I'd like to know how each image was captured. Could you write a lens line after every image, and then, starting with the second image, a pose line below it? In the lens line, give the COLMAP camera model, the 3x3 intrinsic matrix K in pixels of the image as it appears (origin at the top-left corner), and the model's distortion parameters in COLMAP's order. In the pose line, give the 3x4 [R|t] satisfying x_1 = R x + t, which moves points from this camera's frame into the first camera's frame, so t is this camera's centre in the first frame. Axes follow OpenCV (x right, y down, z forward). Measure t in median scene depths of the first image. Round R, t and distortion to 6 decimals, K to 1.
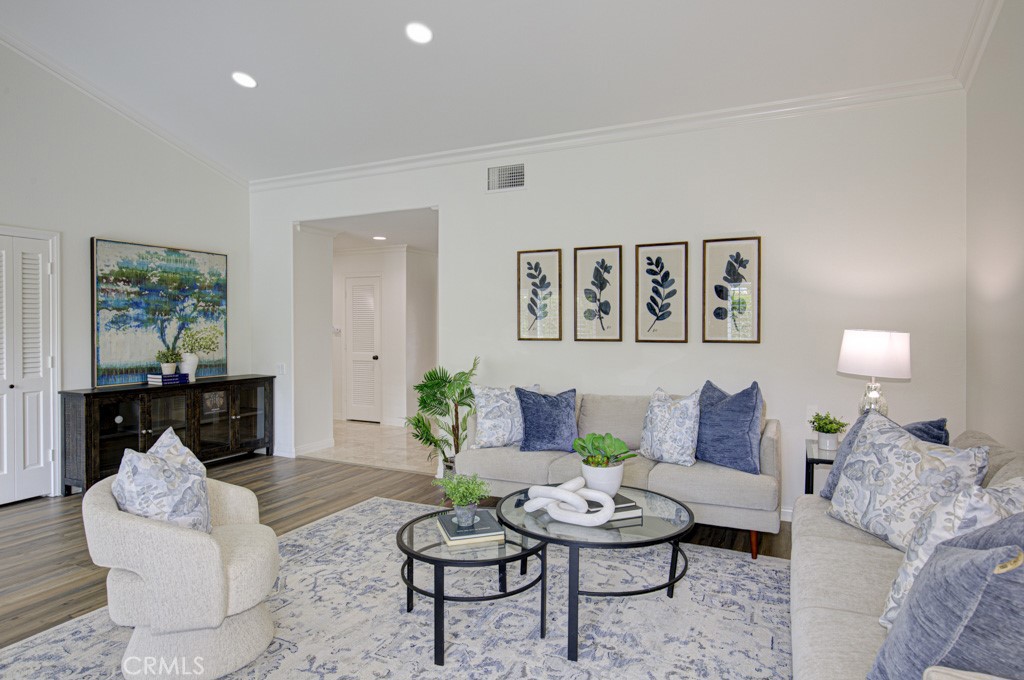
lens RADIAL K [[588.4, 0, 505.5], [0, 588.4, 337.9], [0, 0, 1]] dist [-0.005266, 0.002209]
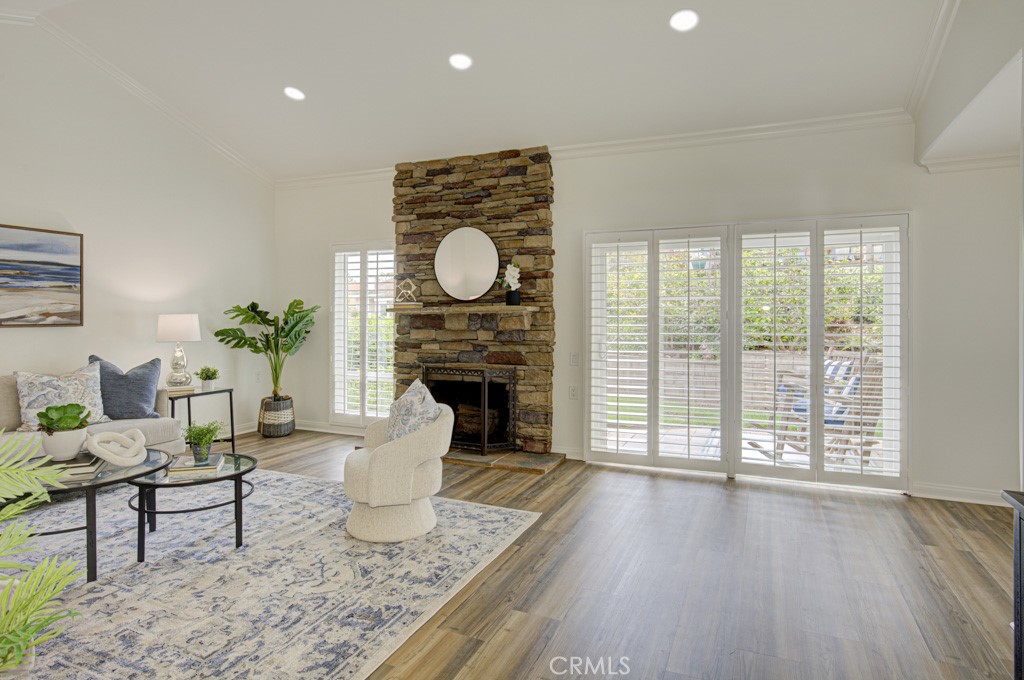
lens RADIAL K [[588.4, 0, 490.1], [0, 588.4, 310.8], [0, 0, 1]] dist [-0.005266, 0.002209]
pose [[-0.999941, 0.002928, -0.010504, -0.391612], [0.002893, 0.999990, 0.003348, -0.013858], [0.010513, 0.003318, -0.999939, 1.307742]]
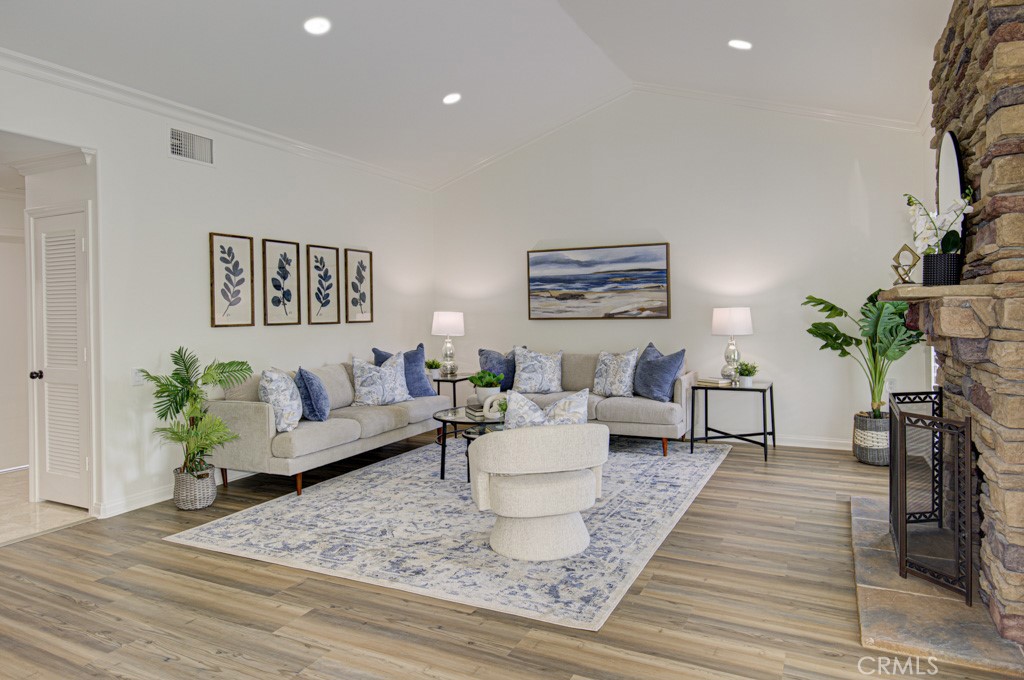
lens RADIAL K [[609.2, 0, 543.4], [0, 609.2, 320.3], [0, 0, 1]] dist [0.003047, 0.003850]
pose [[-0.023924, -0.021519, 0.999482, -1.020262], [0.023216, 0.999487, 0.022075, -0.017124], [-0.999444, 0.023732, -0.023412, 0.525116]]
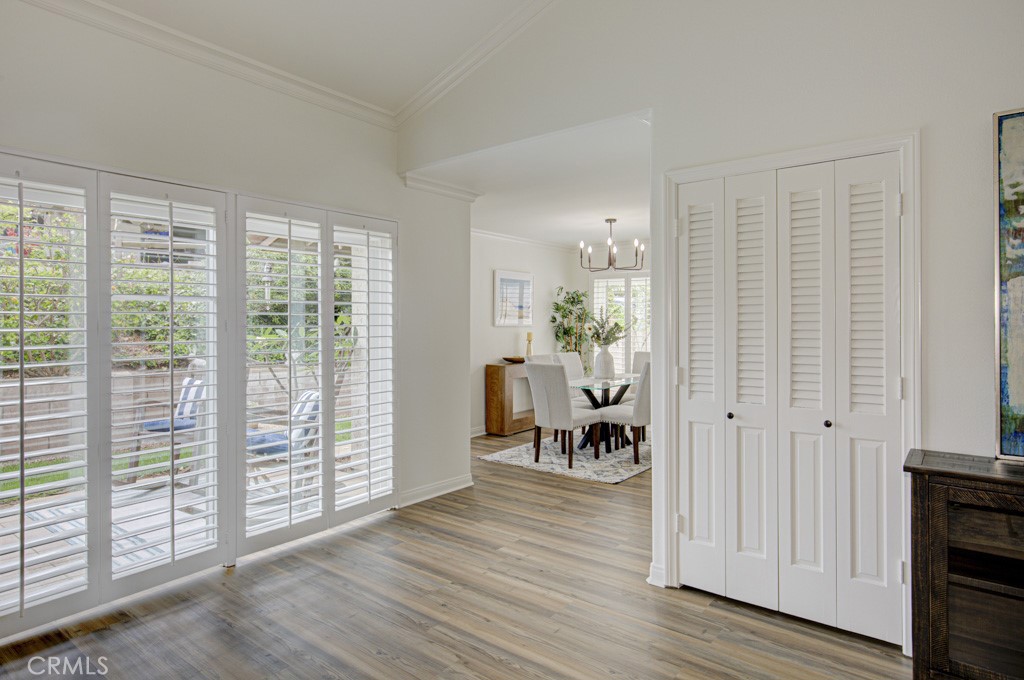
lens RADIAL K [[588.4, 0, 517.3], [0, 588.4, 321.3], [0, 0, 1]] dist [-0.005266, 0.002209]
pose [[-0.199492, 0.000966, -0.979899, -0.208063], [-0.011620, 0.999927, 0.003351, -0.014624], [0.979831, 0.012055, -0.199466, 0.765737]]
